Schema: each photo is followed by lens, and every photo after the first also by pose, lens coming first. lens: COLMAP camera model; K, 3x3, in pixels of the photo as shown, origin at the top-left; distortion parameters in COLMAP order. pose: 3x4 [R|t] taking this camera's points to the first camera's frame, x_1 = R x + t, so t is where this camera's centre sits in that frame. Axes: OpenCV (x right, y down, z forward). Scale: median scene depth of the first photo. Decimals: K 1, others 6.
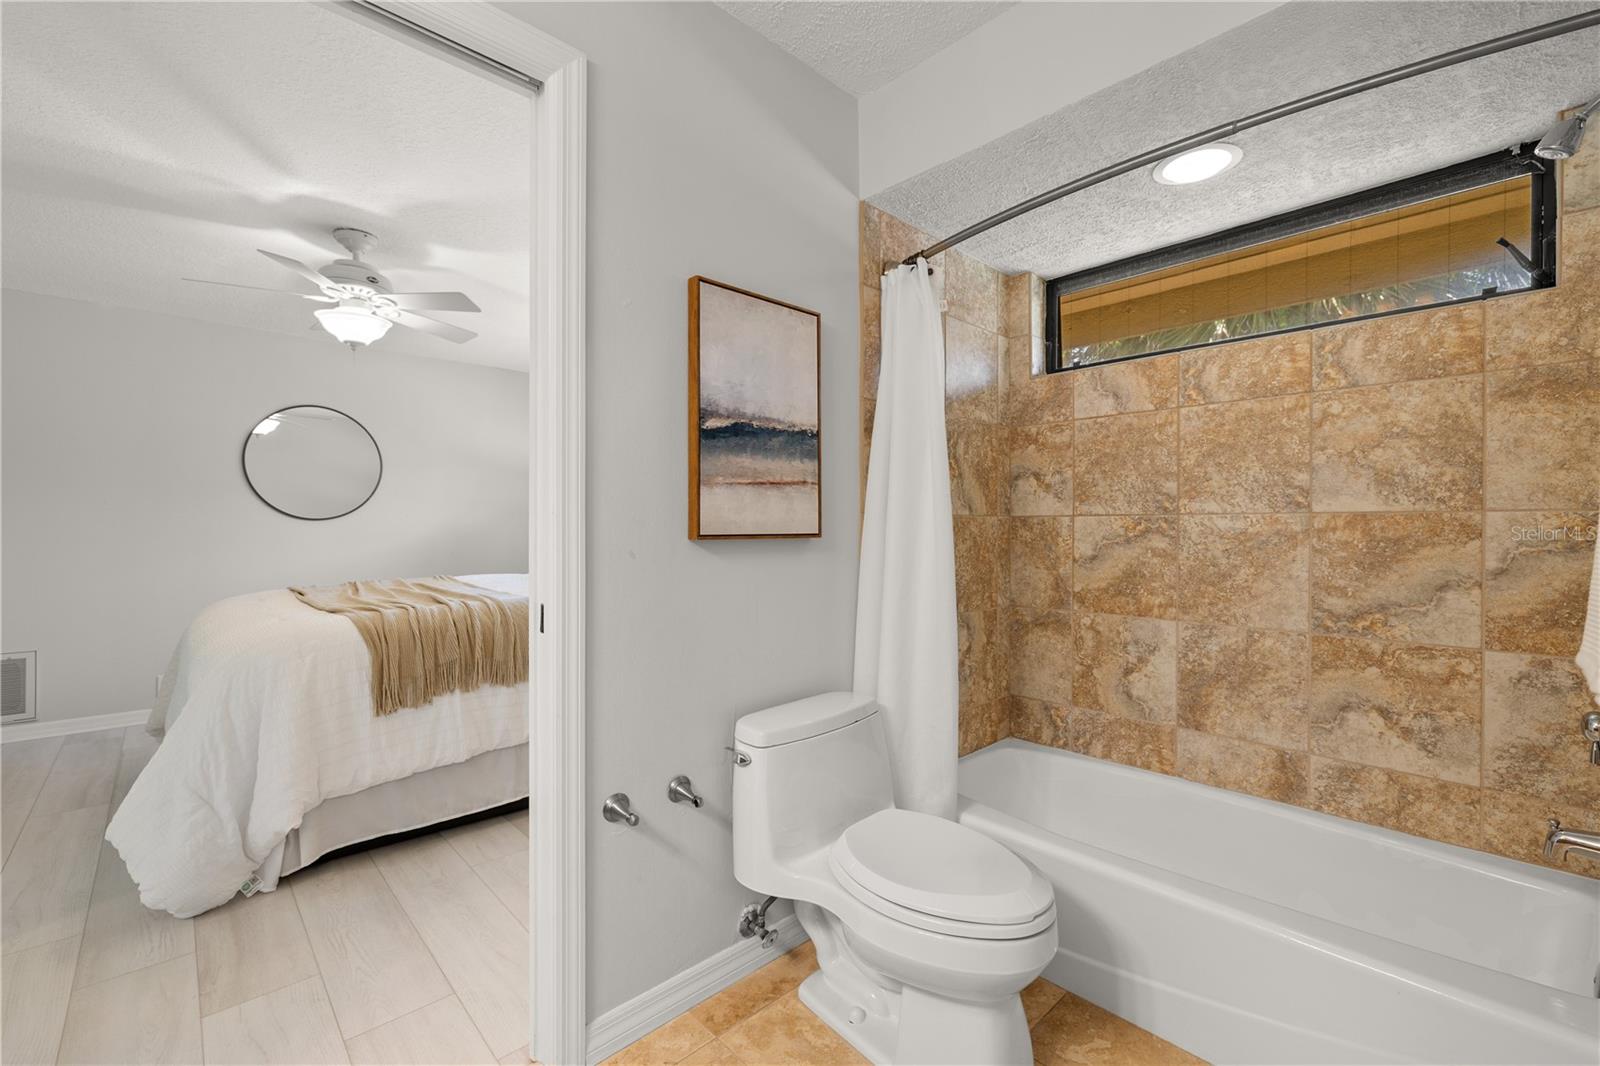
lens RADIAL K [[673.4, 0, 800.0], [0, 673.4, 533.0], [0, 0, 1]] dist [-0.004069, -0.000599]
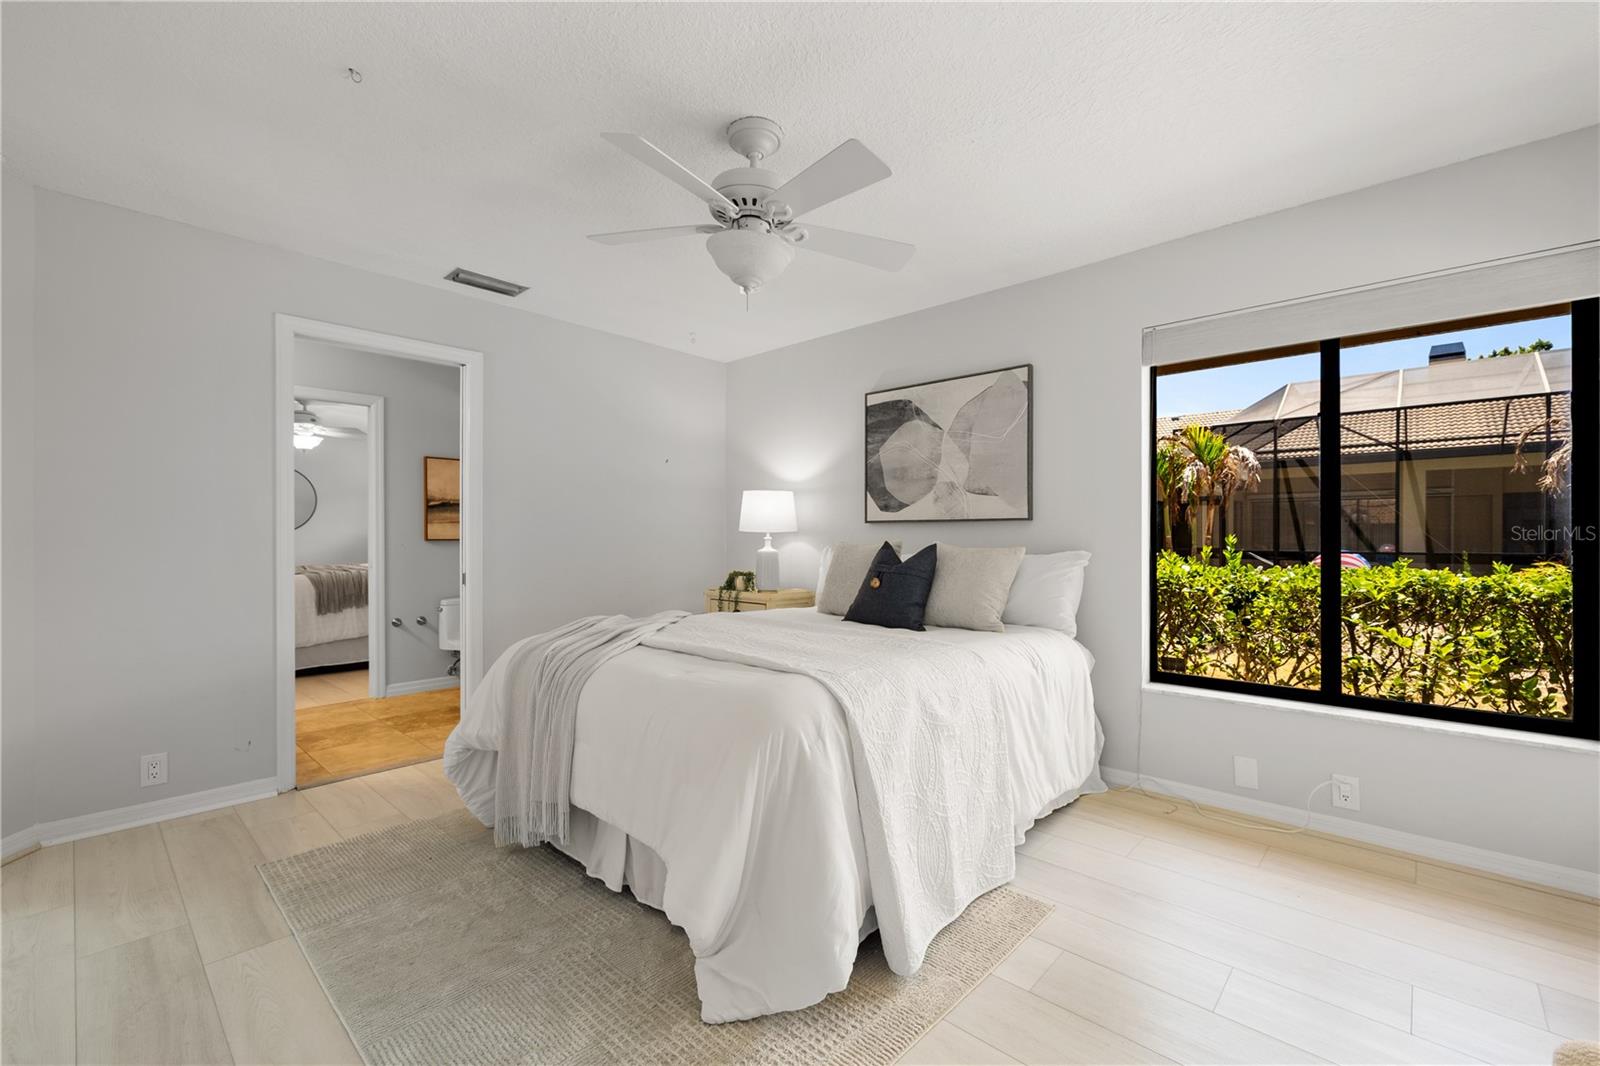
lens RADIAL K [[673.4, 0, 800.0], [0, 673.4, 533.0], [0, 0, 1]] dist [-0.004069, -0.000599]
pose [[0.997282, -0.010707, 0.072899, 1.254631], [0.010973, 0.999934, -0.003254, 0.002064], [-0.072859, 0.004045, 0.997334, -2.082341]]
